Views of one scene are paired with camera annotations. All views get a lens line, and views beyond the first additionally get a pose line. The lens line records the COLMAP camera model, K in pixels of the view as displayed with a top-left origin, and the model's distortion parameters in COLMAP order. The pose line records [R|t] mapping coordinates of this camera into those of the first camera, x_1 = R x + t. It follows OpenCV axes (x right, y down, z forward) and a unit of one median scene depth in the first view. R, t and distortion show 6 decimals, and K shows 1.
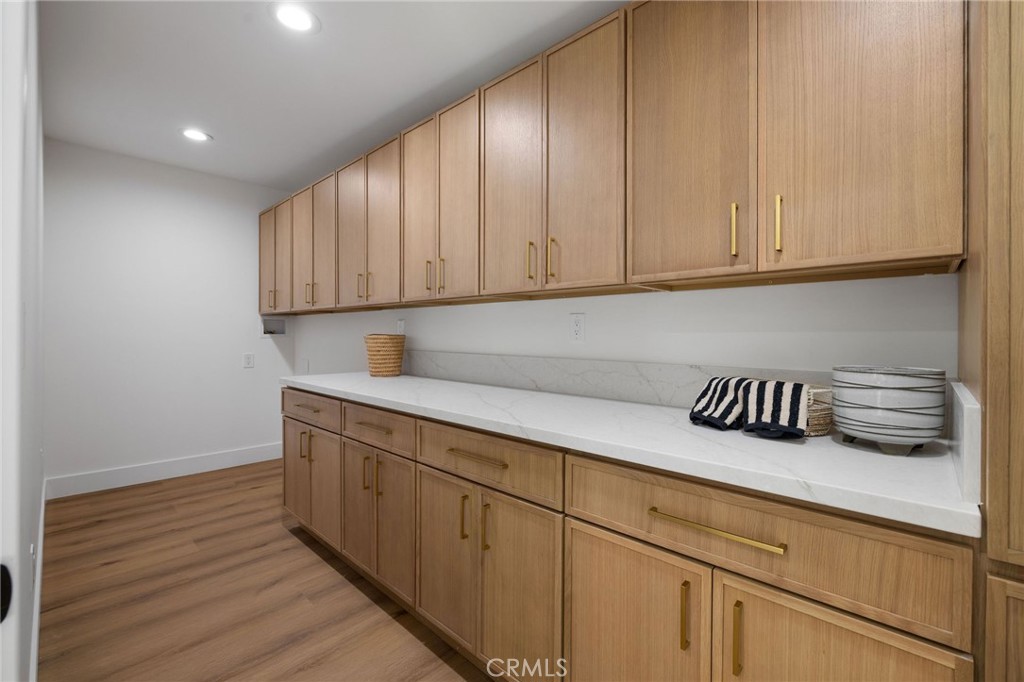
lens RADIAL K [[448.5, 0, 512.9], [0, 448.5, 334.6], [0, 0, 1]] dist [-0.012528, -0.000085]
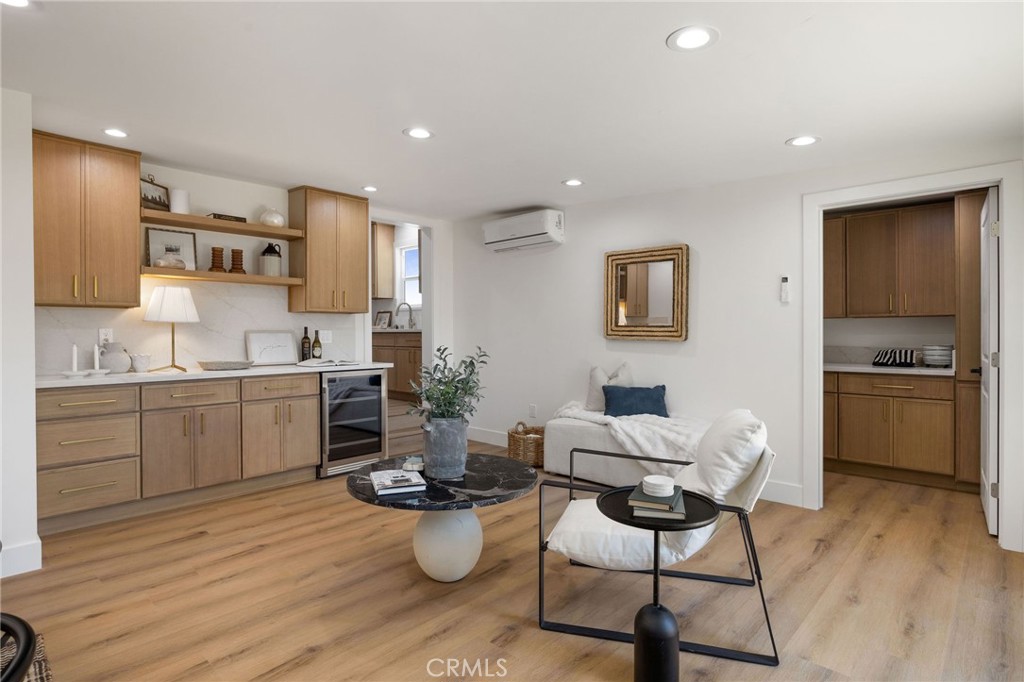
lens RADIAL K [[545.2, 0, 510.9], [0, 545.2, 330.4], [0, 0, 1]] dist [0.000415, -0.000119]
pose [[0.999931, -0.006105, 0.010028, -2.423944], [0.006103, 0.999981, 0.000190, -0.059970], [-0.010029, -0.000129, 0.999950, -3.077121]]
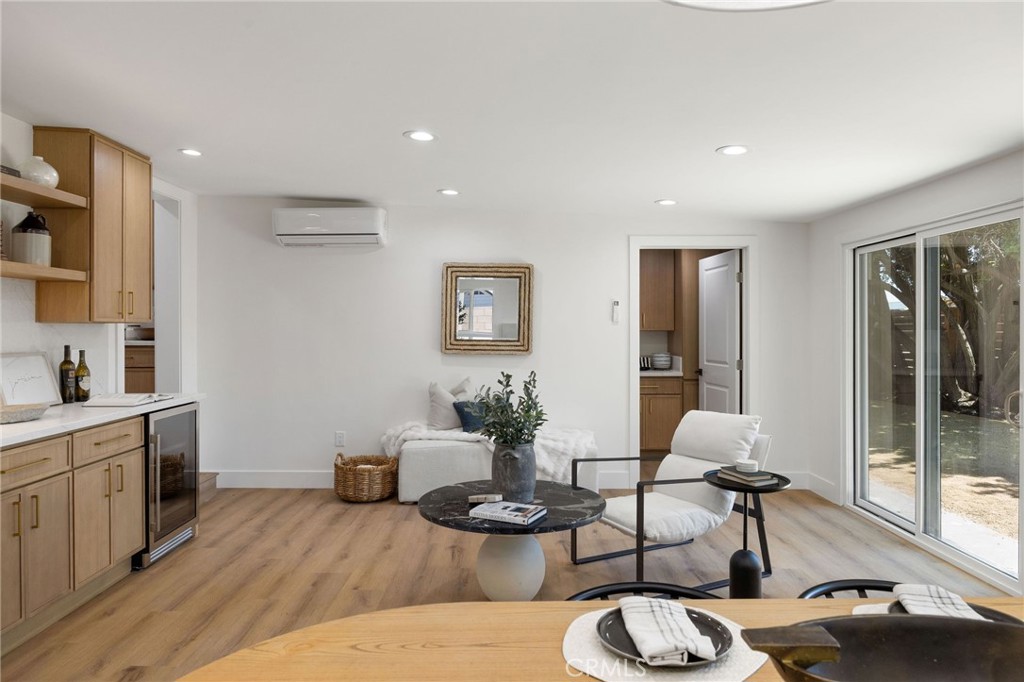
lens RADIAL K [[676.4, 0, 514.2], [0, 676.4, 327.4], [0, 0, 1]] dist [0.006025, 0.001917]
pose [[0.710045, -0.002119, 0.704153, -4.911970], [0.000056, 0.999996, 0.002953, -0.202245], [-0.704156, -0.002058, 0.710042, -2.765694]]
